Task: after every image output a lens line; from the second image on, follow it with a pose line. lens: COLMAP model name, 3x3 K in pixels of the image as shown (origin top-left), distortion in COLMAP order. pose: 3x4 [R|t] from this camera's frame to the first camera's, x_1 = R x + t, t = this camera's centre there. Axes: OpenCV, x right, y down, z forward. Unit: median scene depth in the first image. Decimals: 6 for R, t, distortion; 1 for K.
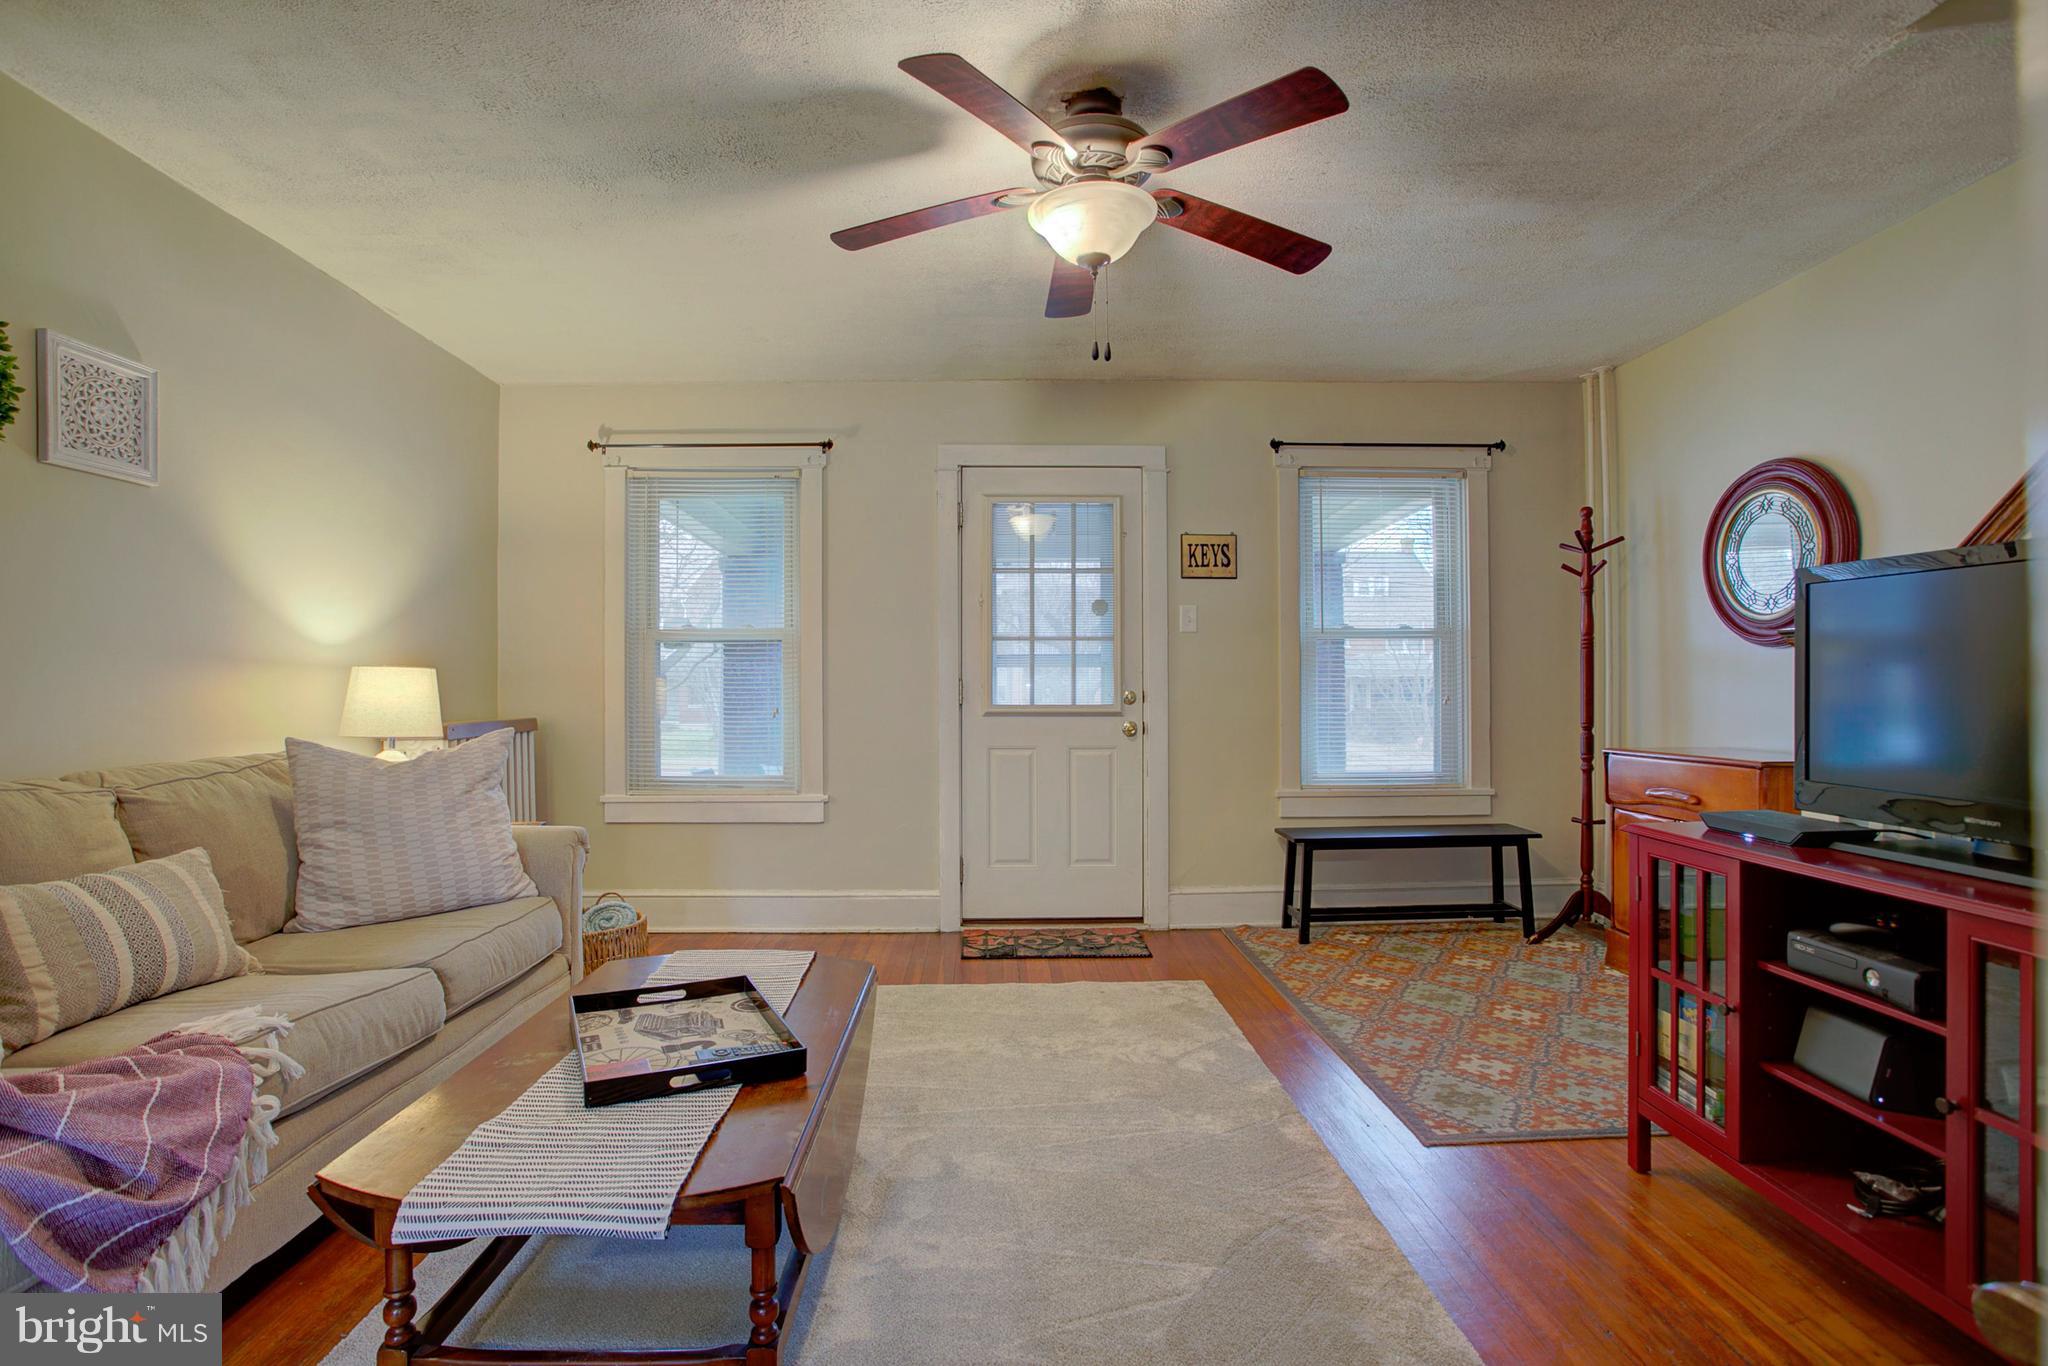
lens RADIAL K [[1004.8, 0, 1013.1], [0, 1004.8, 682.3], [0, 0, 1]] dist [-0.076816, 0.037068]
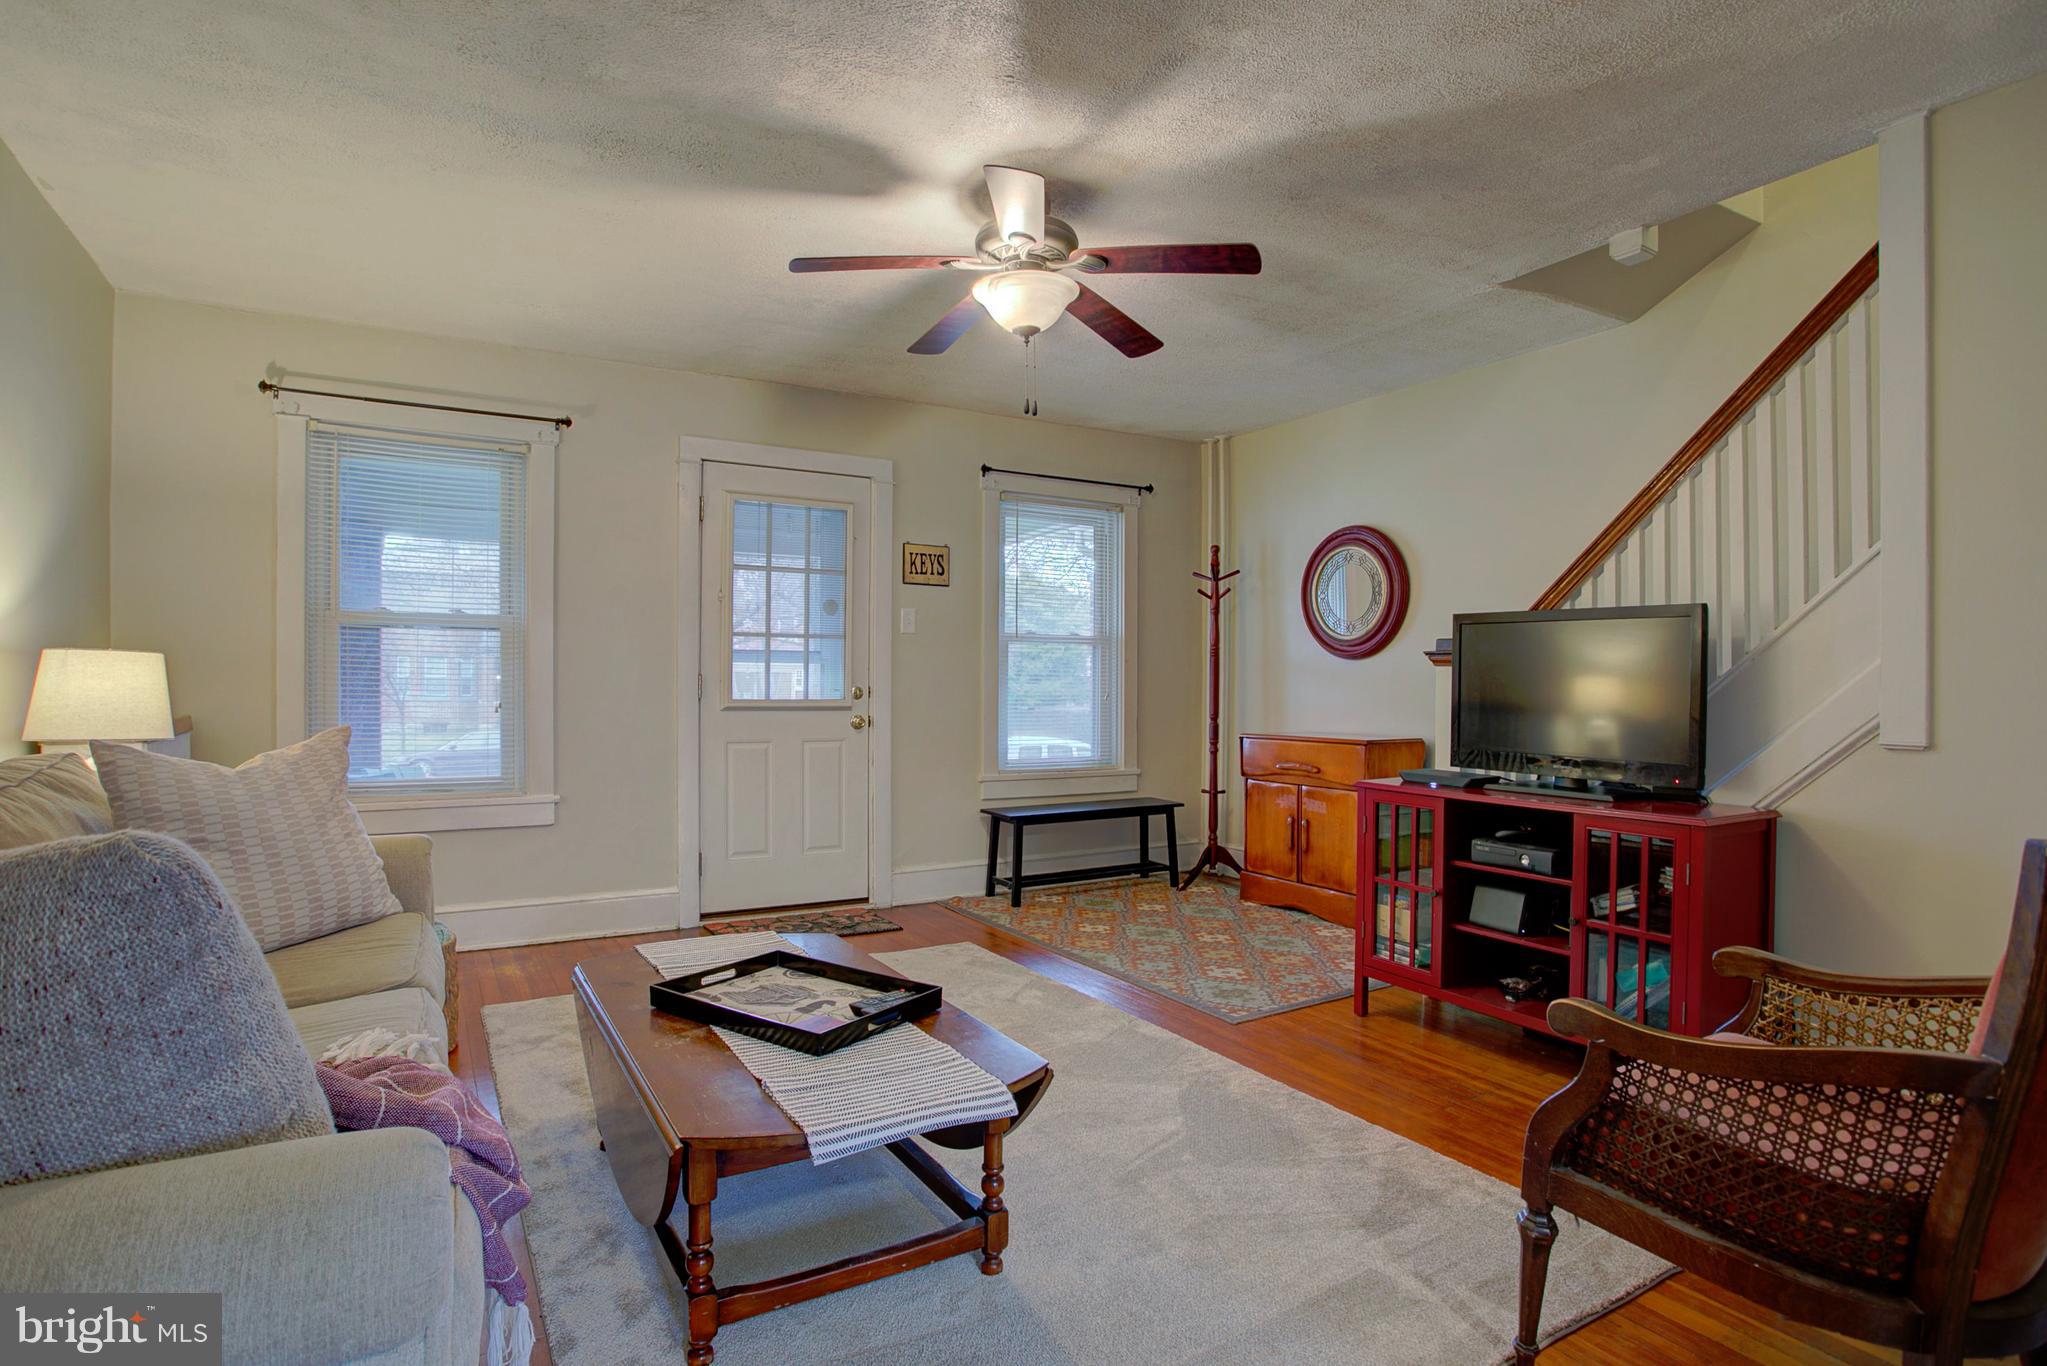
lens RADIAL K [[1049.1, 0, 1012.0], [0, 1049.1, 681.4], [0, 0, 1]] dist [-0.083415, 0.049394]
pose [[0.871811, 0.009609, 0.489747, -0.308826], [-0.012258, 0.999922, 0.002201, -0.001567], [-0.489688, -0.007922, 0.871862, -0.055355]]
